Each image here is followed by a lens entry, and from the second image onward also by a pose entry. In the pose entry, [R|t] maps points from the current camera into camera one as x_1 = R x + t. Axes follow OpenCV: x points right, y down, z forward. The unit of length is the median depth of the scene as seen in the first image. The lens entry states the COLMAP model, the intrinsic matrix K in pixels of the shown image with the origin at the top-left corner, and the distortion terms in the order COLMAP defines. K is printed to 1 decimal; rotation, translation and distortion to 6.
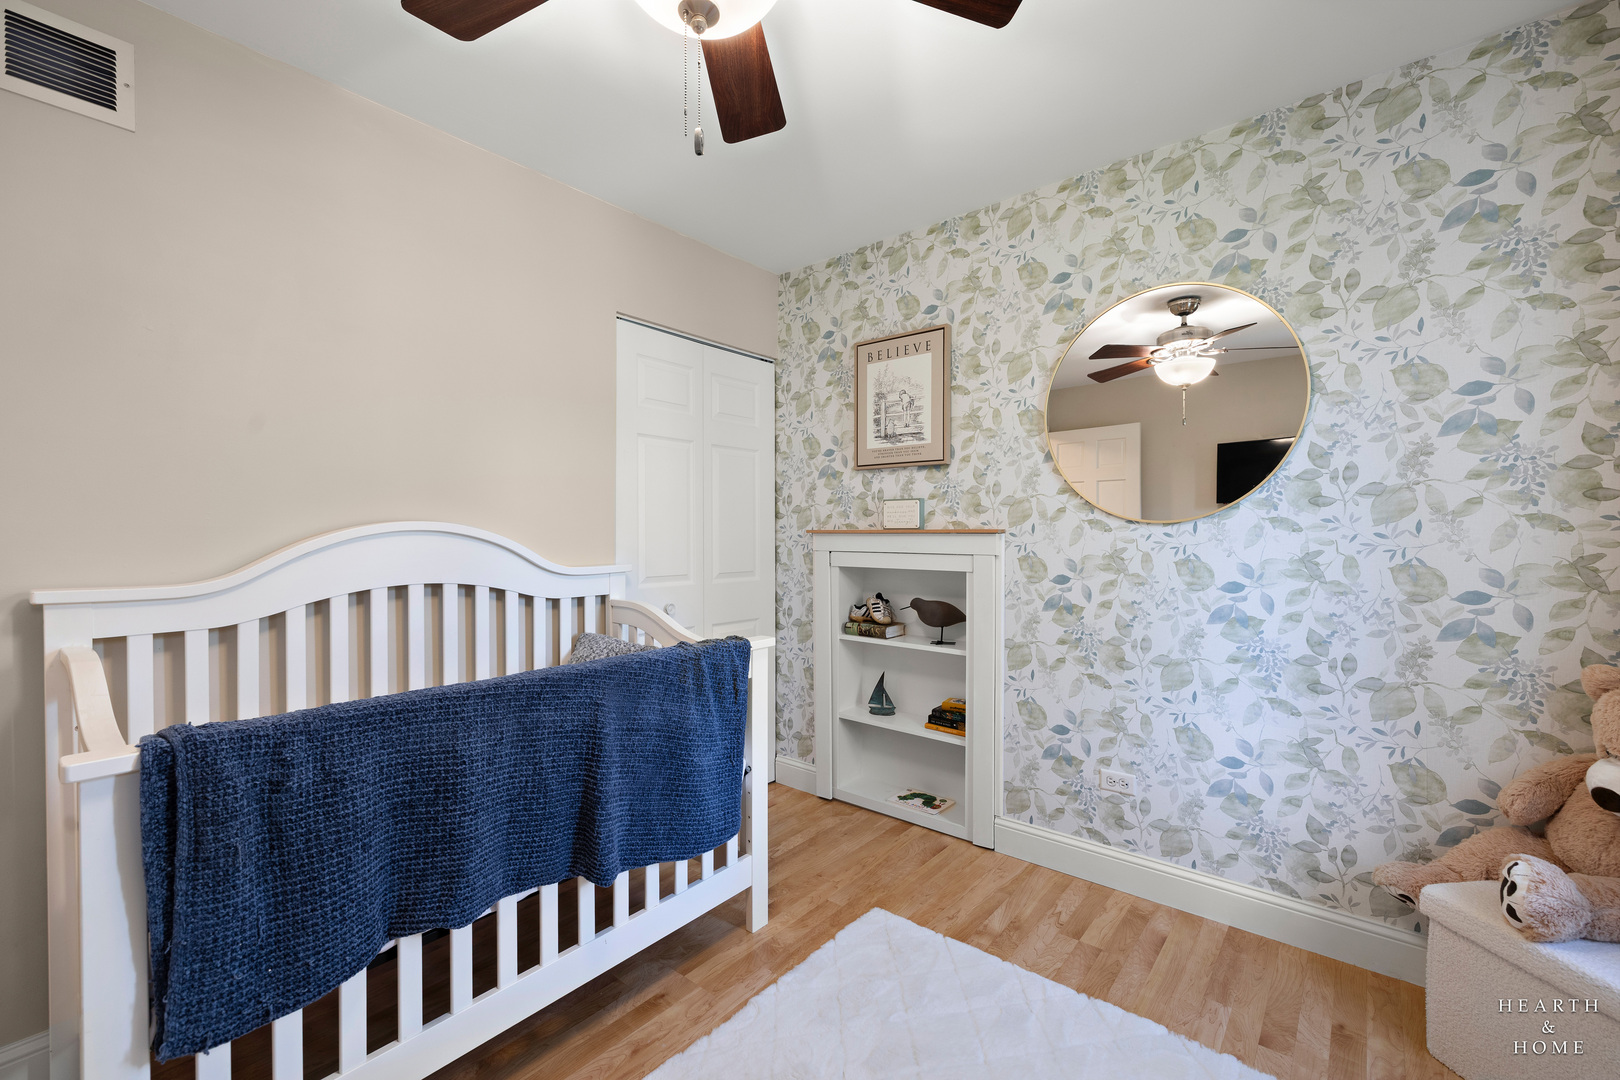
lens RADIAL K [[675.3, 0, 803.8], [0, 675.3, 530.2], [0, 0, 1]] dist [0.000862, -0.000179]
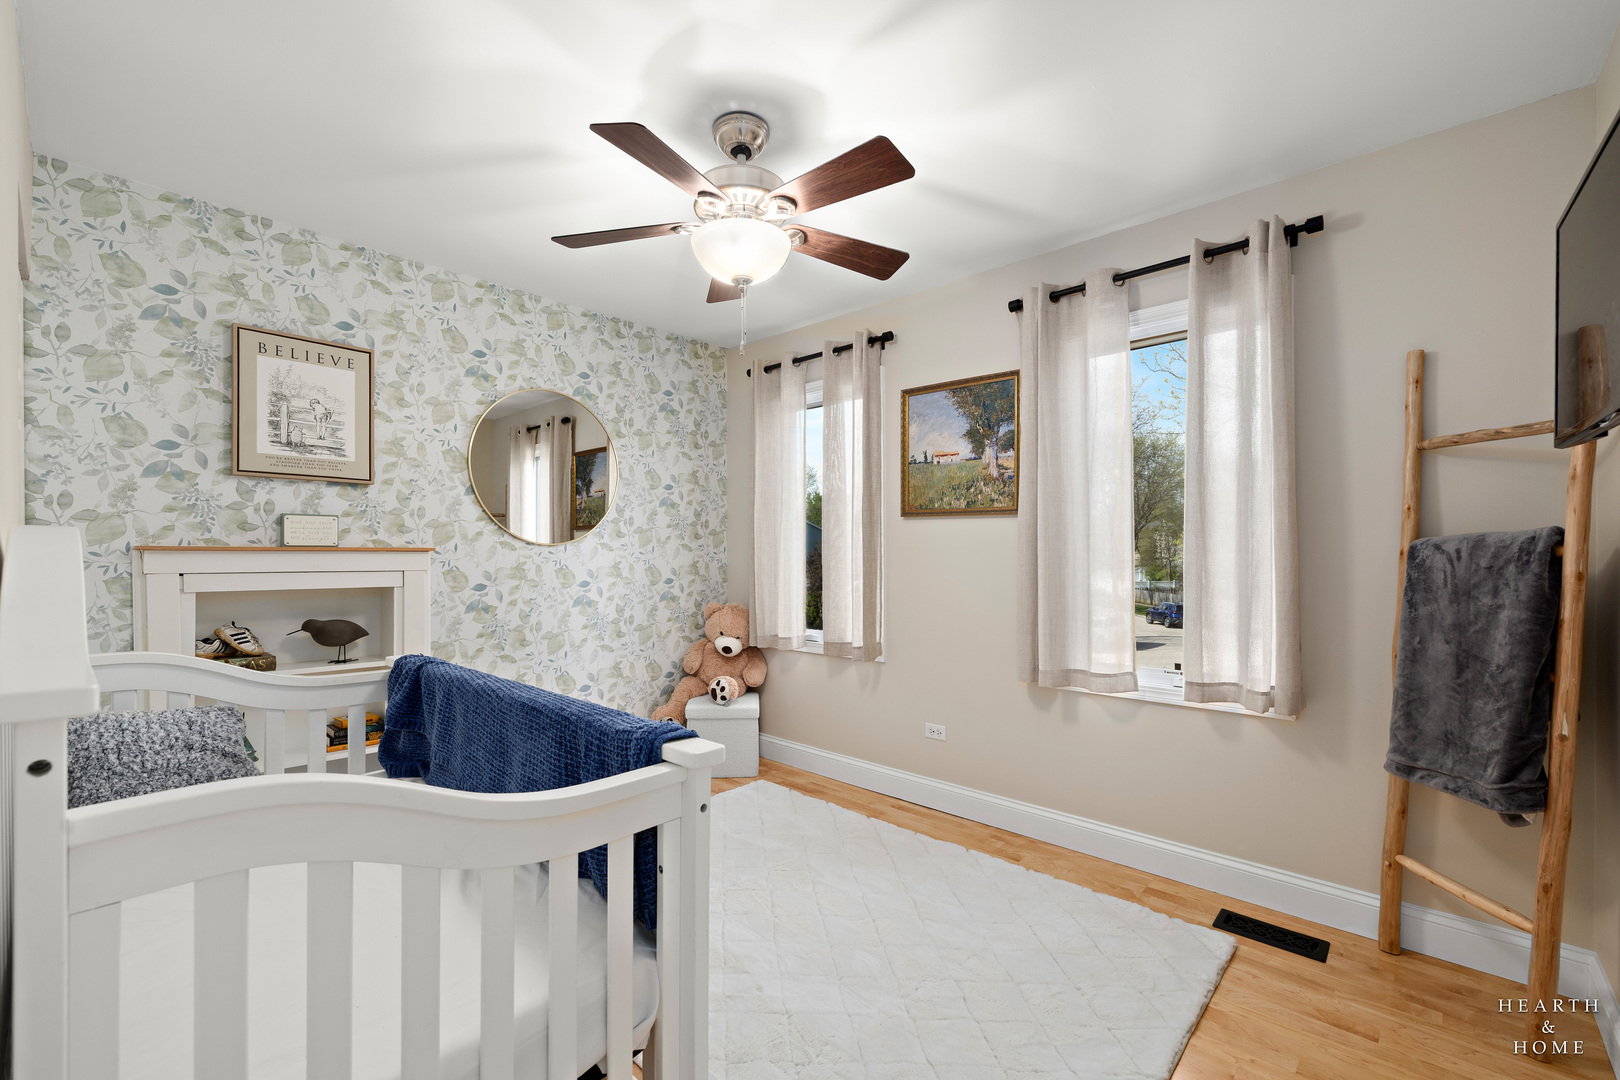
lens RADIAL K [[675.3, 0, 807.4], [0, 675.3, 554.2], [0, 0, 1]] dist [0.000862, -0.000179]
pose [[0.055553, 0.007047, 0.998431, -0.789019], [0.001838, 0.999973, -0.007160, 0.018036], [-0.998454, 0.002232, 0.055538, 0.273037]]
